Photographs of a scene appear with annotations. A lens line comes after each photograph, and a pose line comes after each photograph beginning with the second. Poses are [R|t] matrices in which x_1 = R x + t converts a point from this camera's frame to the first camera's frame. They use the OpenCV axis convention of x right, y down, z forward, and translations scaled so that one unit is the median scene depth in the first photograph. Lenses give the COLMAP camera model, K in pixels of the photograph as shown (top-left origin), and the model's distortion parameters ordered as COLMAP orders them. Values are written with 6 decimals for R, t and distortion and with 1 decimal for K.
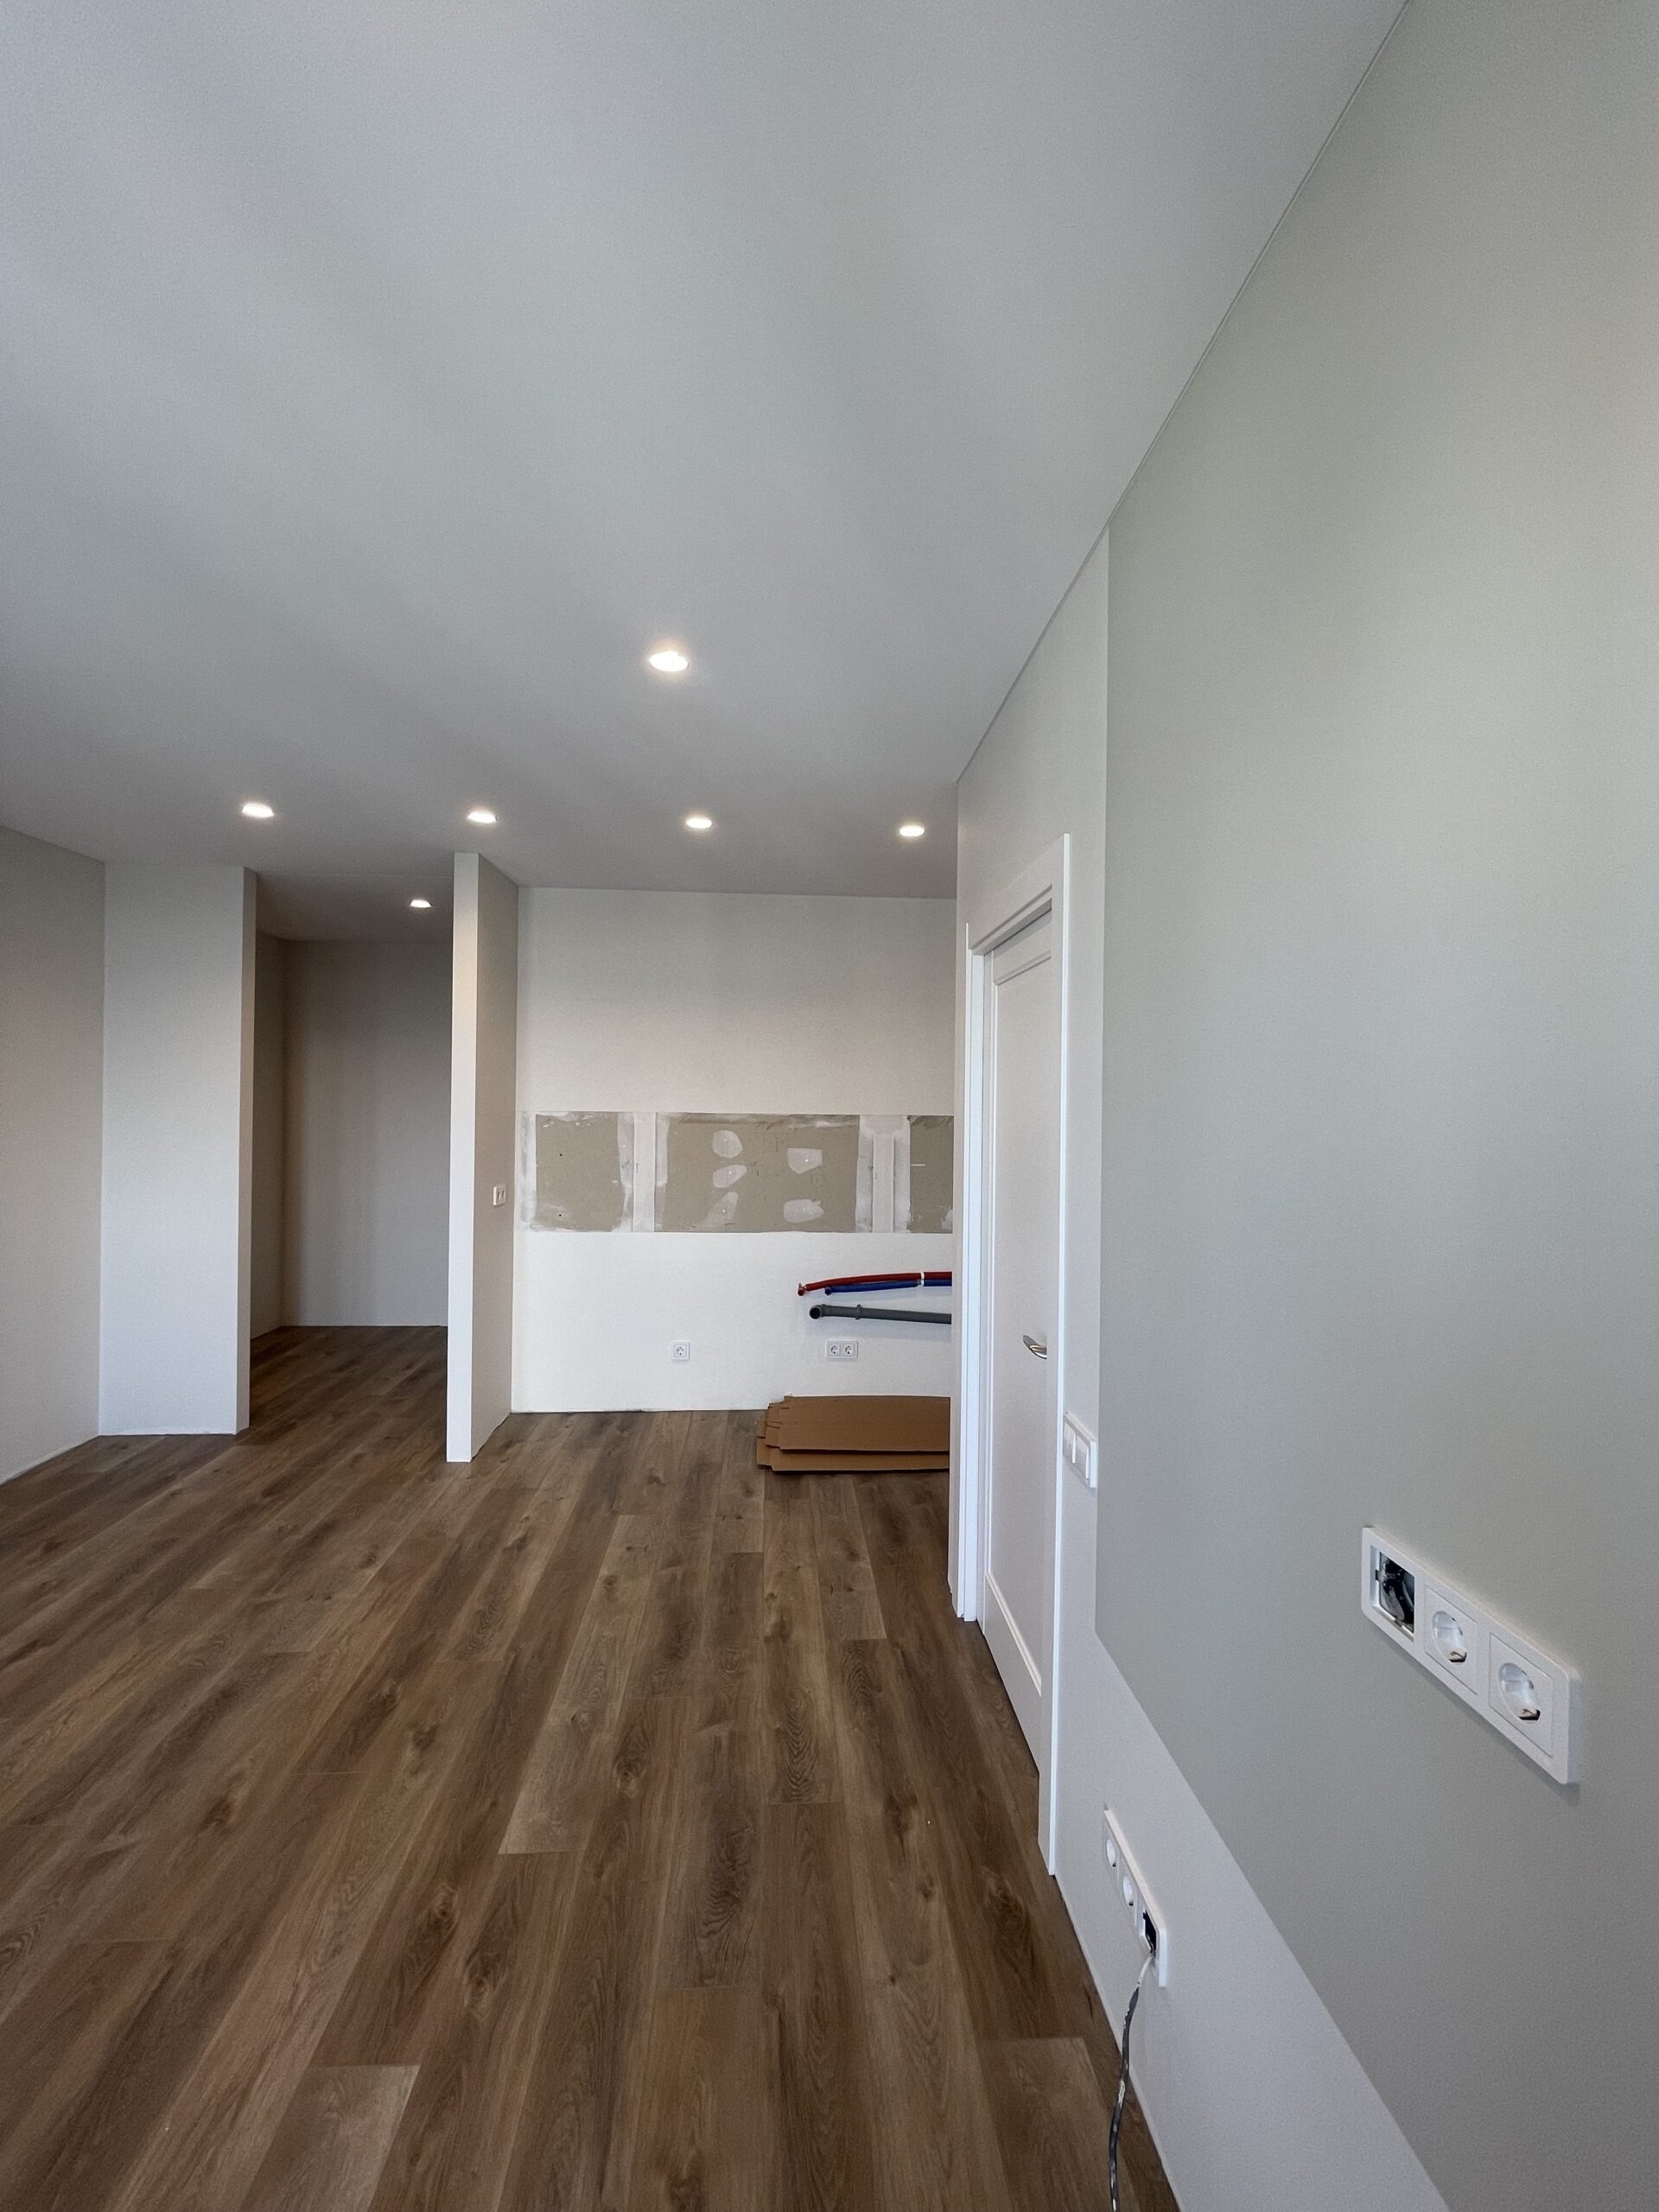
lens RADIAL K [[910.1, 0, 829.5], [0, 910.1, 1106.0], [0, 0, 1]] dist [-0.000295, 0.003616]
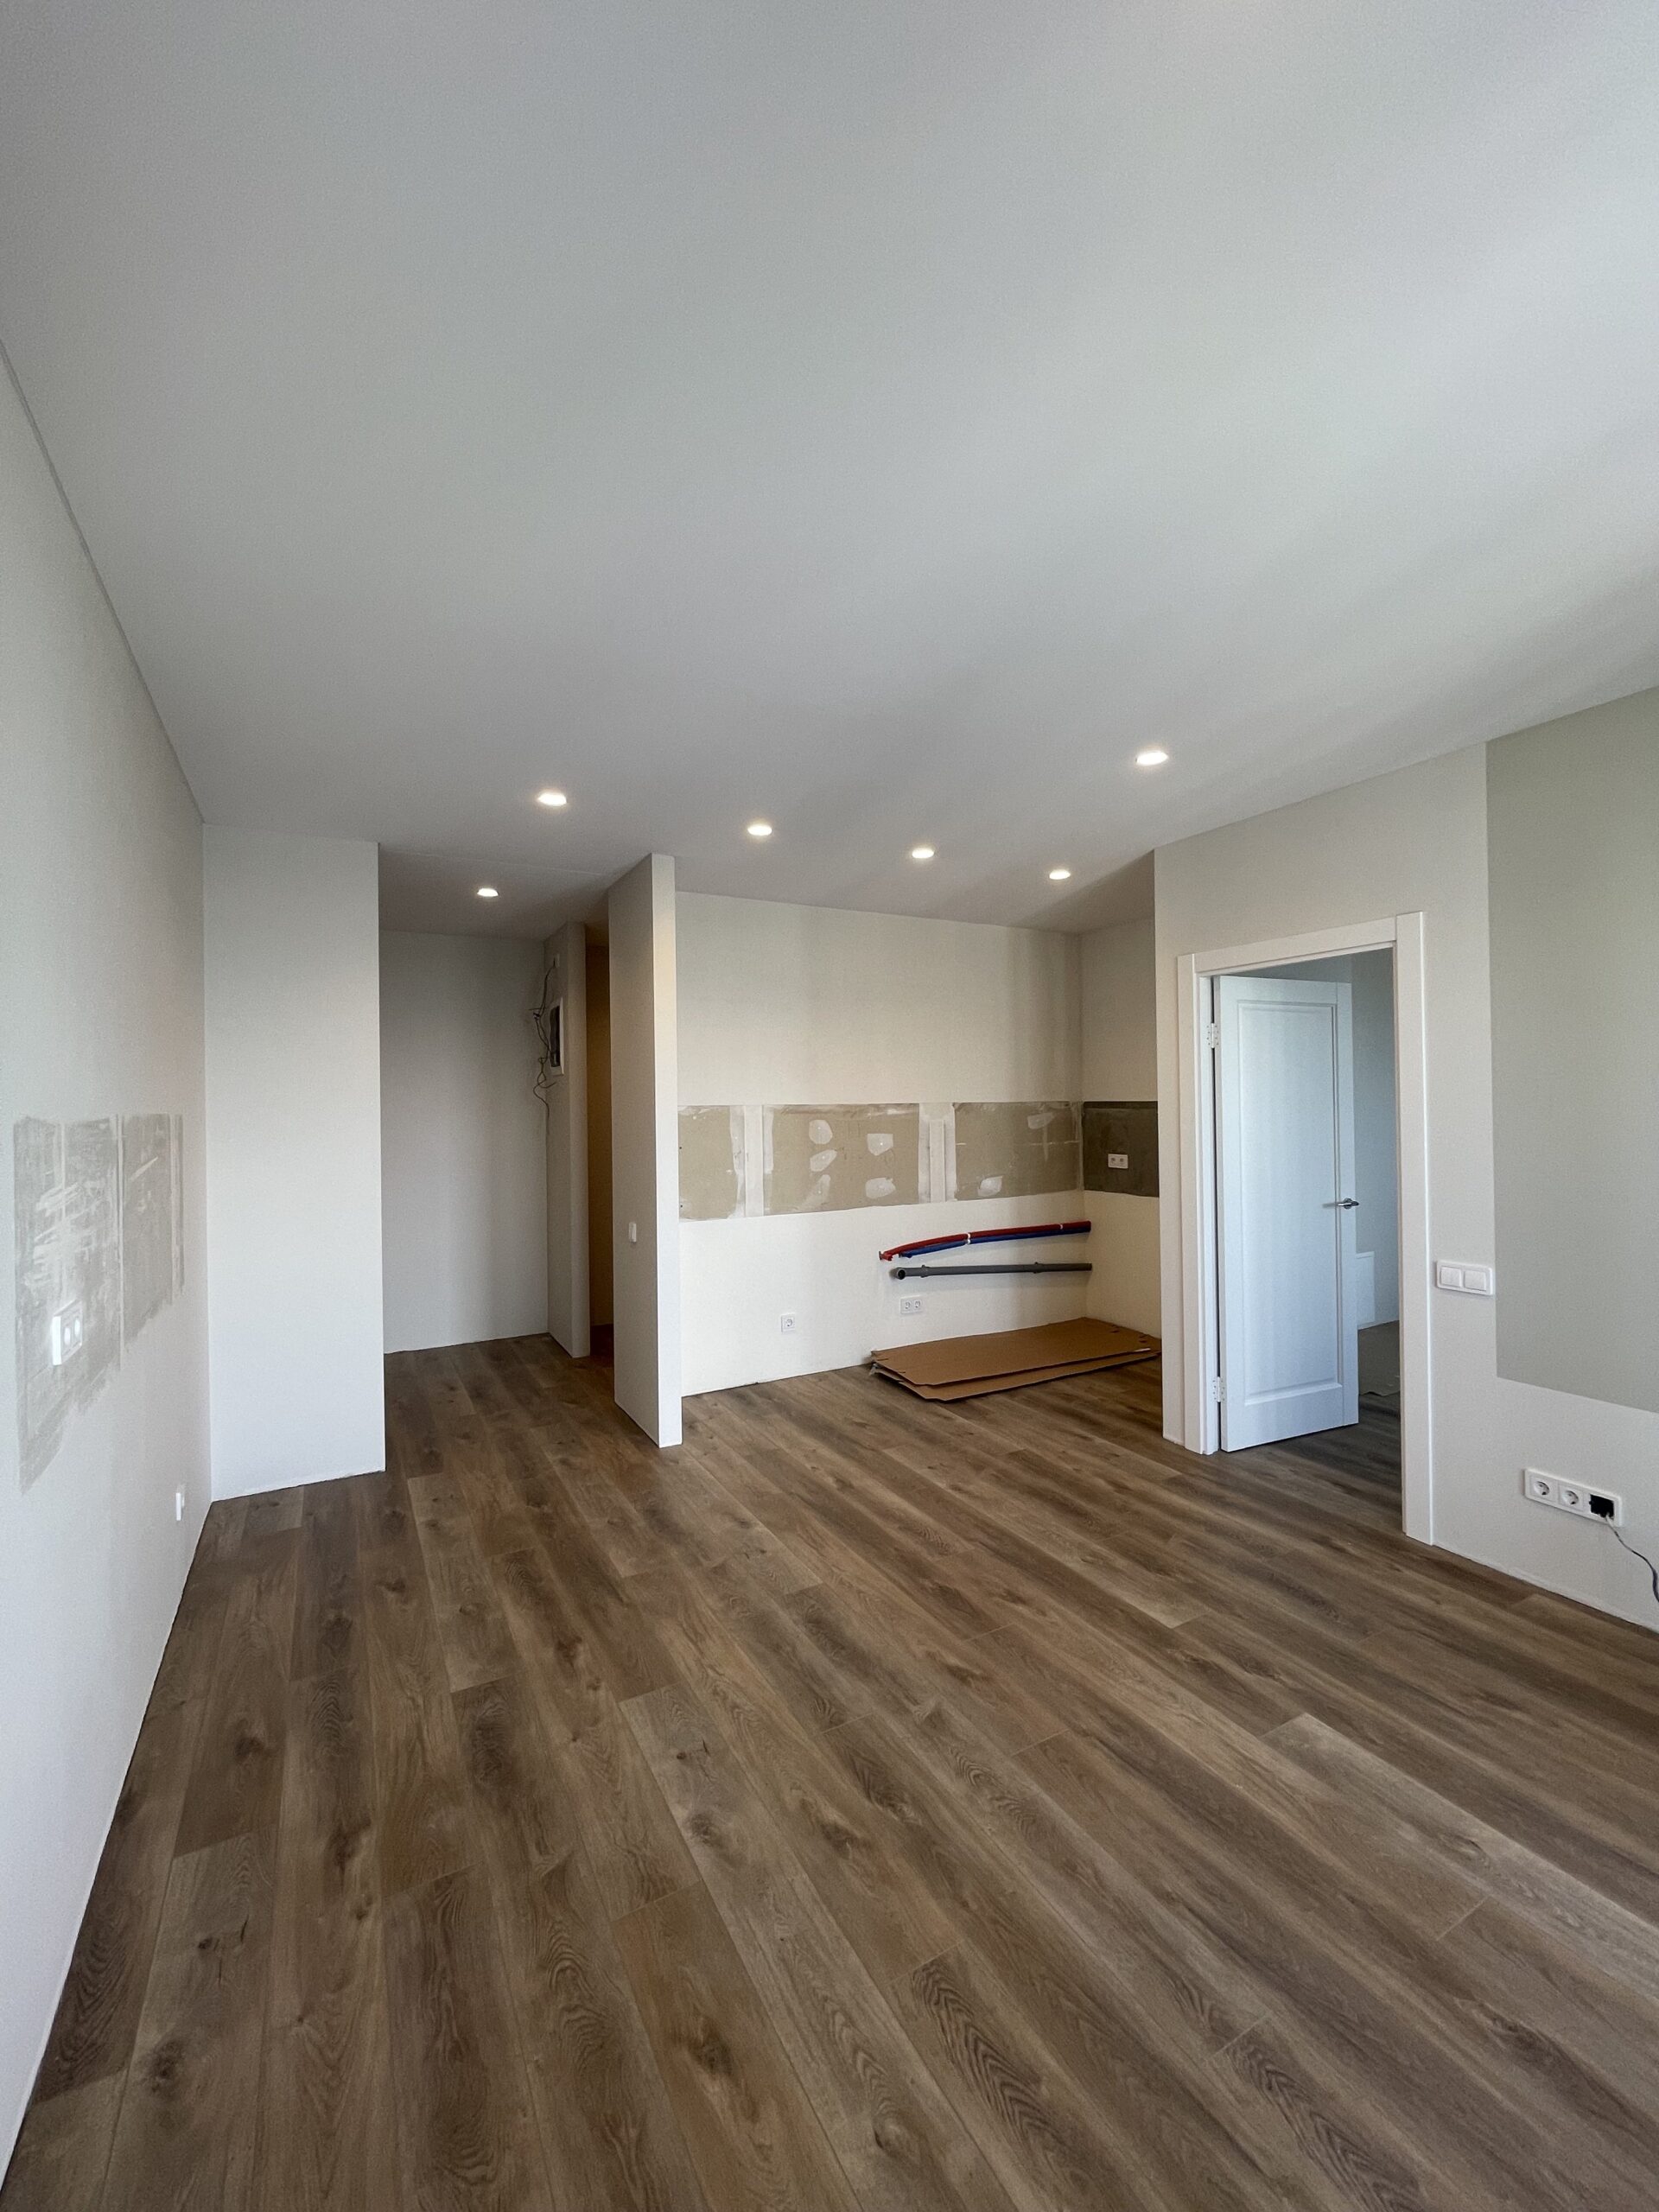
lens RADIAL K [[910.1, 0, 829.5], [0, 910.1, 1106.0], [0, 0, 1]] dist [-0.000295, 0.003616]
pose [[0.899446, -0.022948, 0.436429, -0.728168], [0.024448, 0.999699, 0.002181, 0.009847], [-0.436347, 0.008708, 0.899736, -0.007271]]
